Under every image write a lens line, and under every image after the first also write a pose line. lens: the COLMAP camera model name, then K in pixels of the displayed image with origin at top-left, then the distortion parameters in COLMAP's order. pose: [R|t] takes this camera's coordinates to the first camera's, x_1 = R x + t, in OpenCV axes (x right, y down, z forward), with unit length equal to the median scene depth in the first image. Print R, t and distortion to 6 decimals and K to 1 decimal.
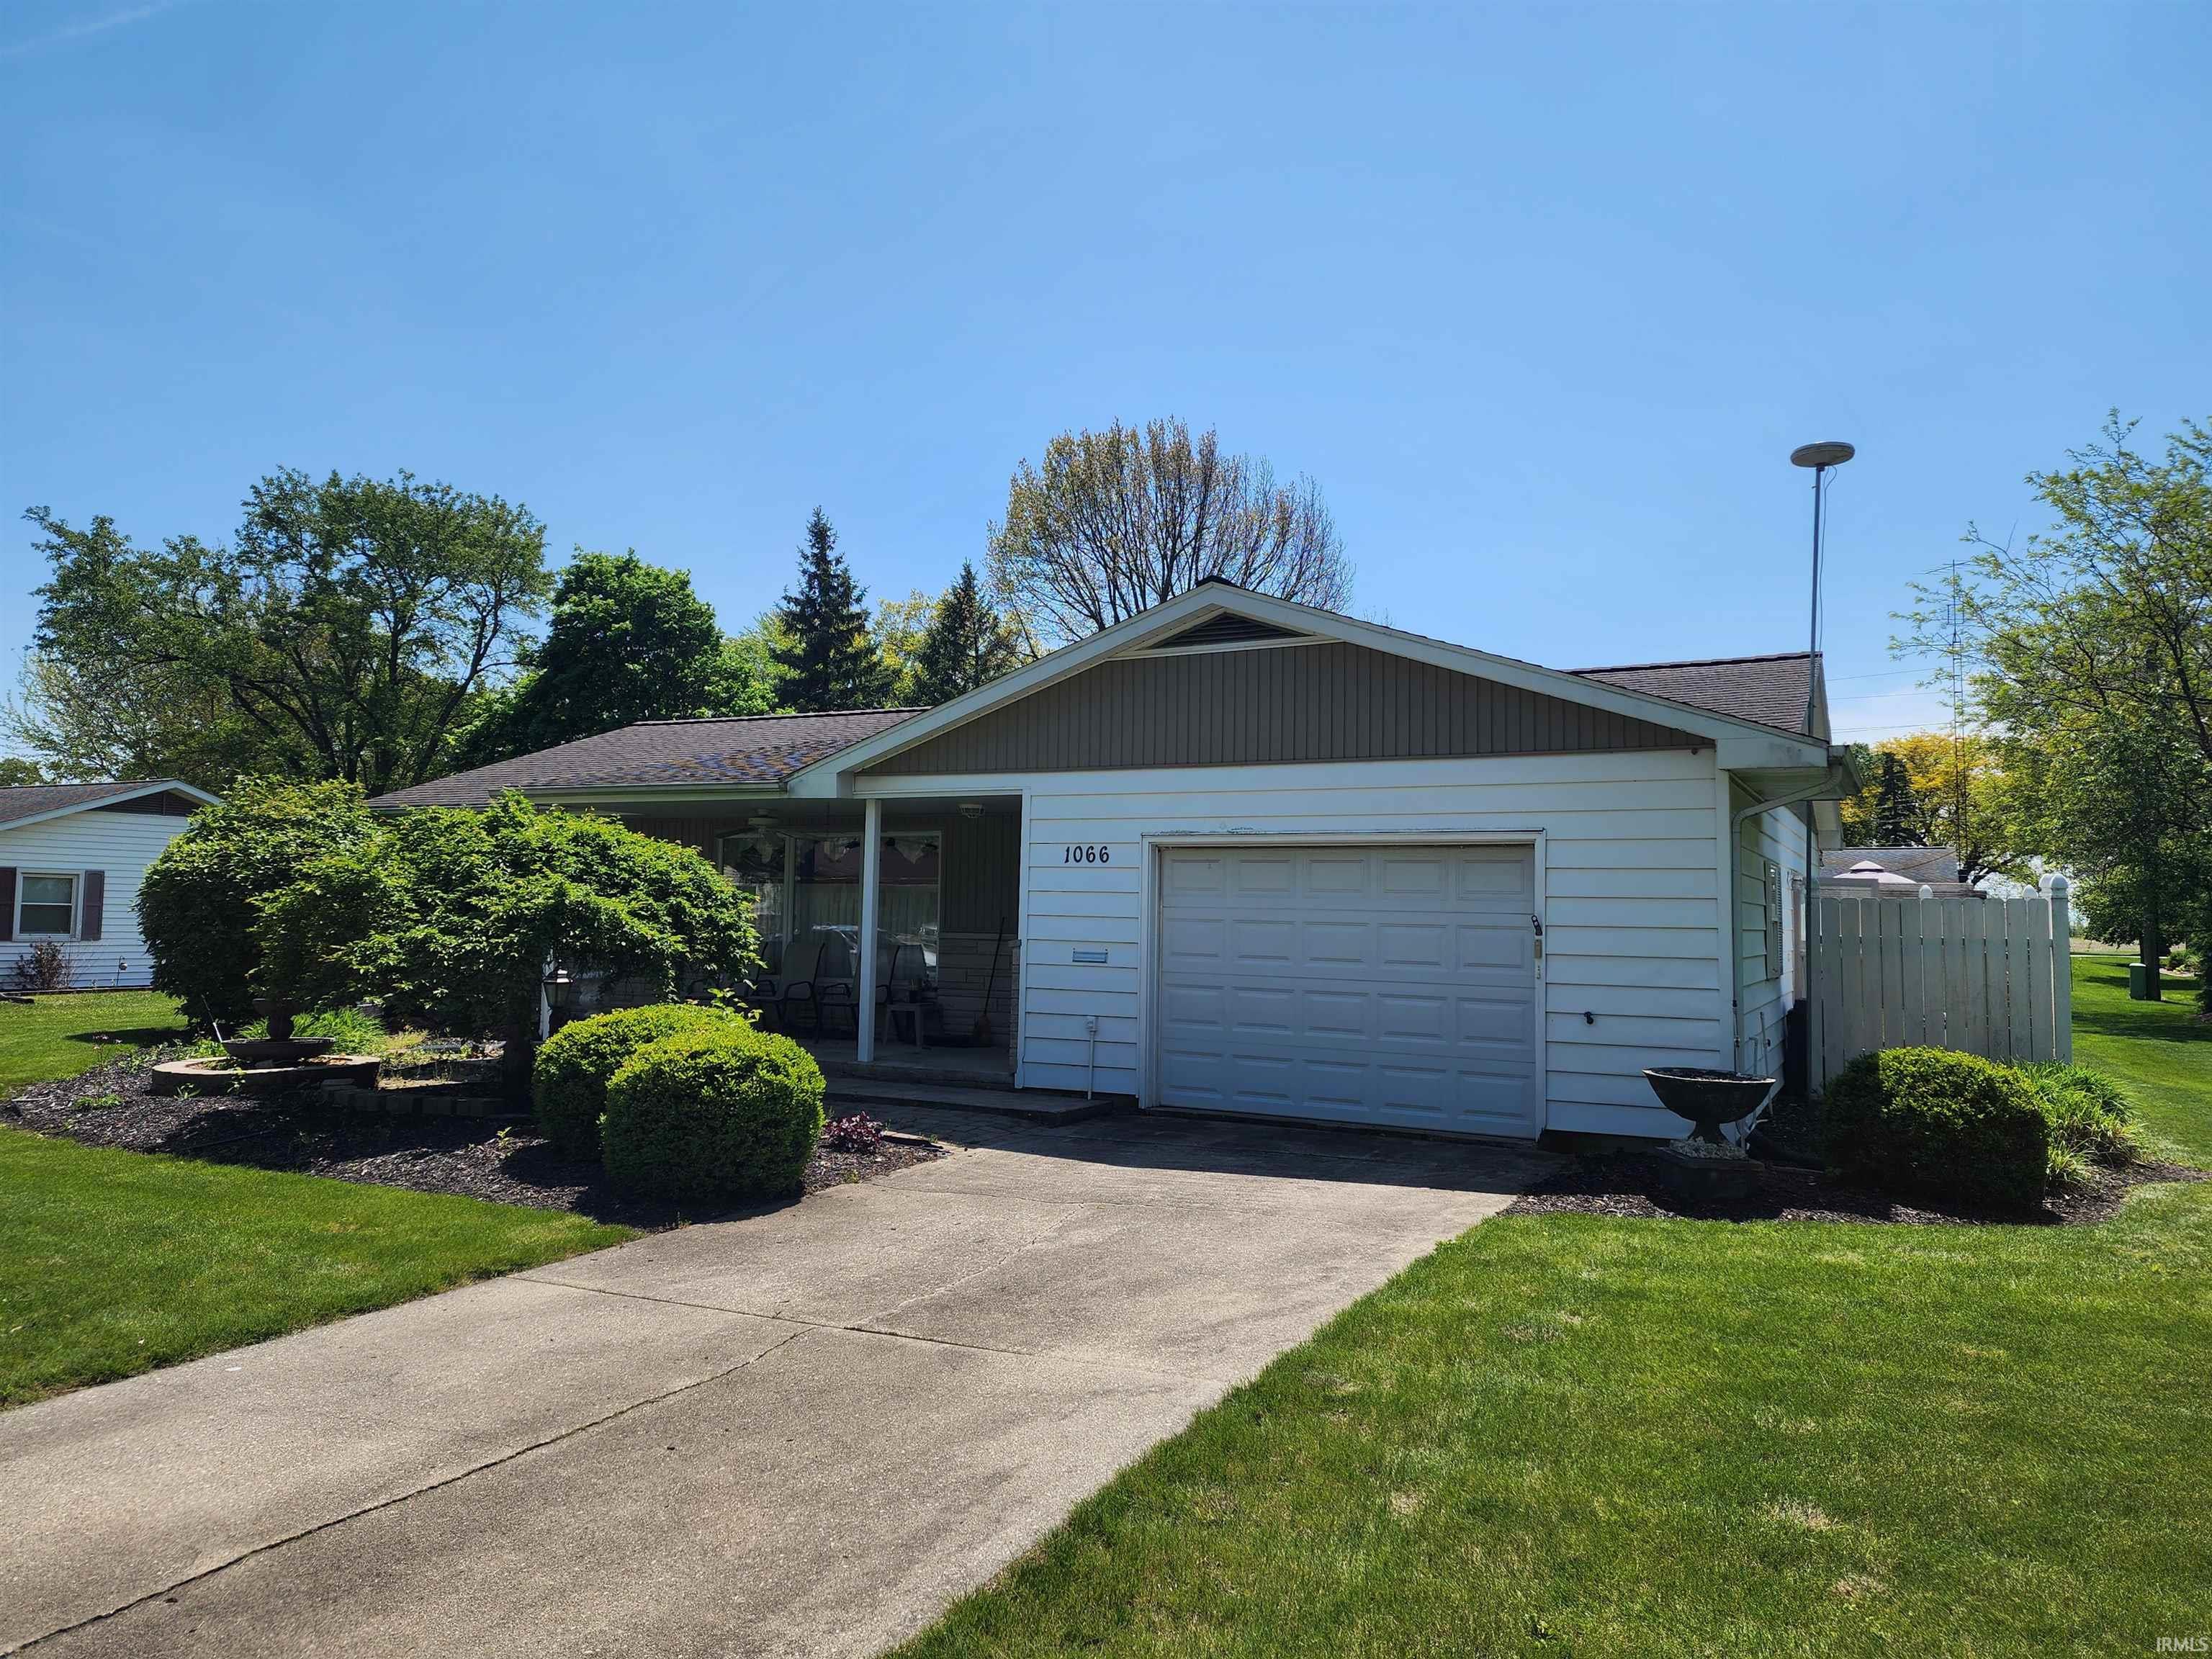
lens RADIAL K [[1552.2, 0, 1106.0], [0, 1552.2, 829.5], [0, 0, 1]] dist [0.101663, -0.100269]
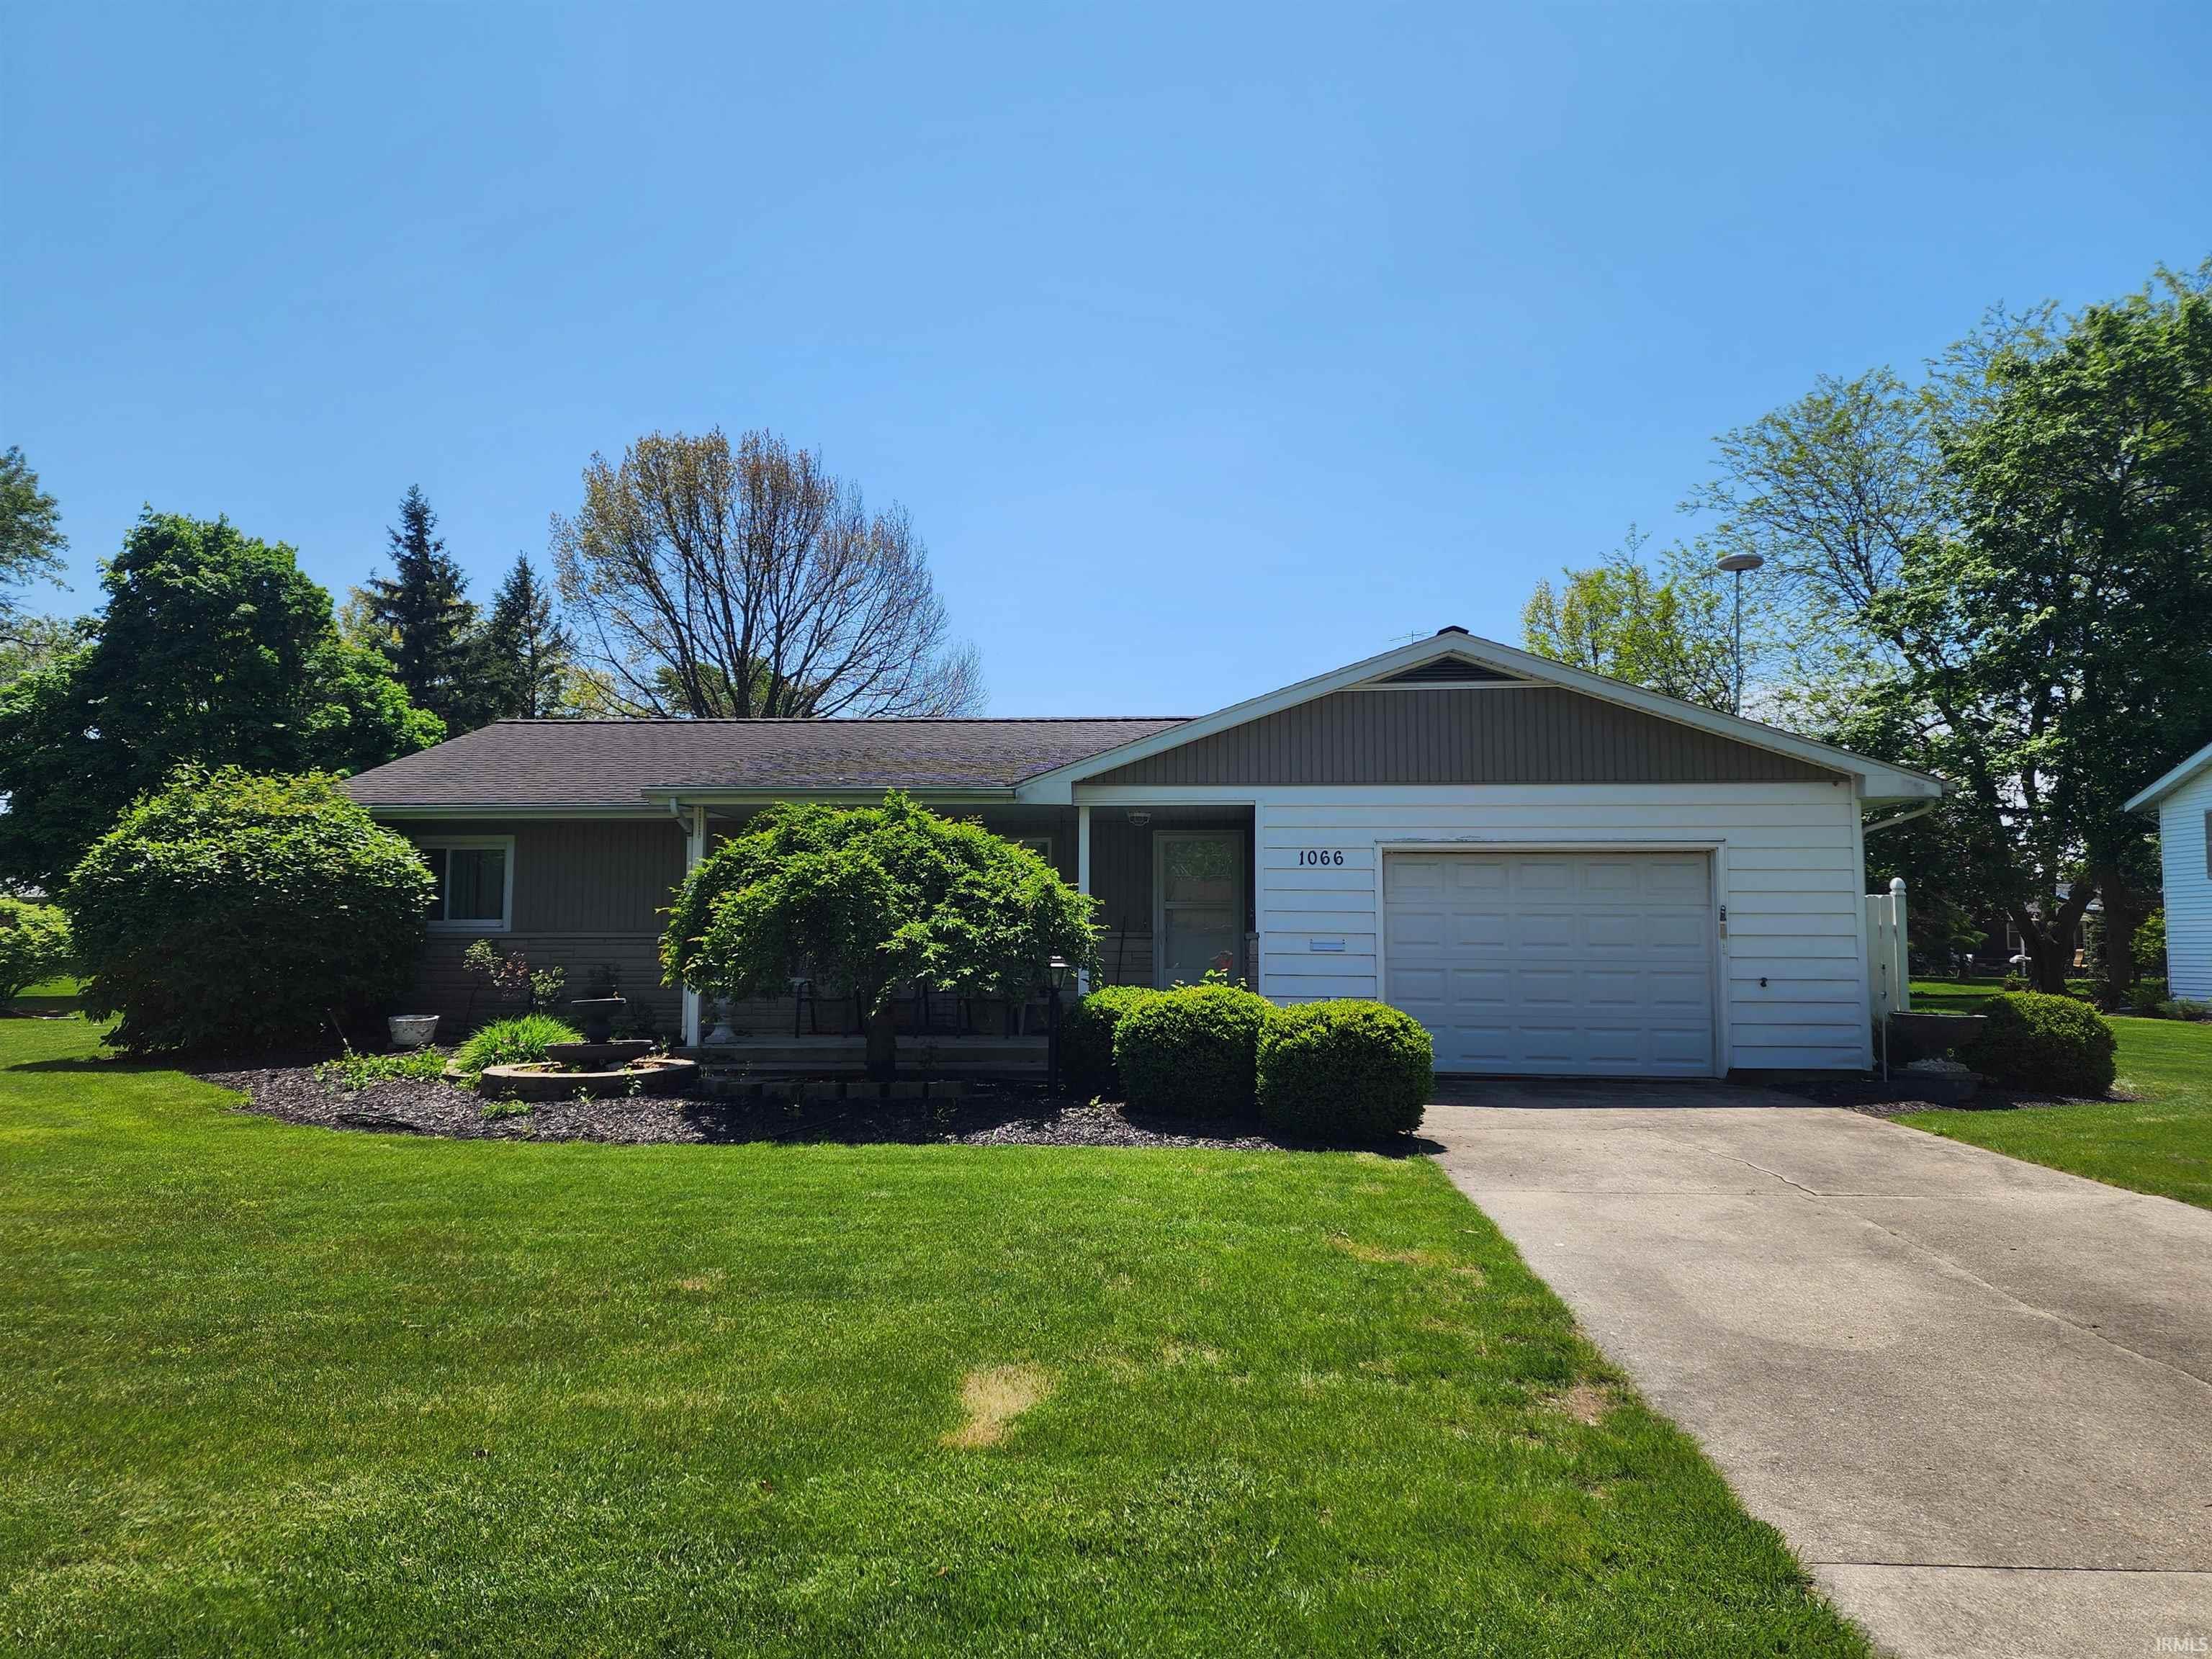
lens RADIAL K [[1560.7, 0, 1106.0], [0, 1560.7, 829.5], [0, 0, 1]] dist [0.072197, -0.063835]
pose [[0.920447, 0.015579, 0.390558, -0.588330], [-0.010278, 0.999825, -0.015658, 0.014307], [-0.390733, 0.010398, 0.920445, -0.008988]]
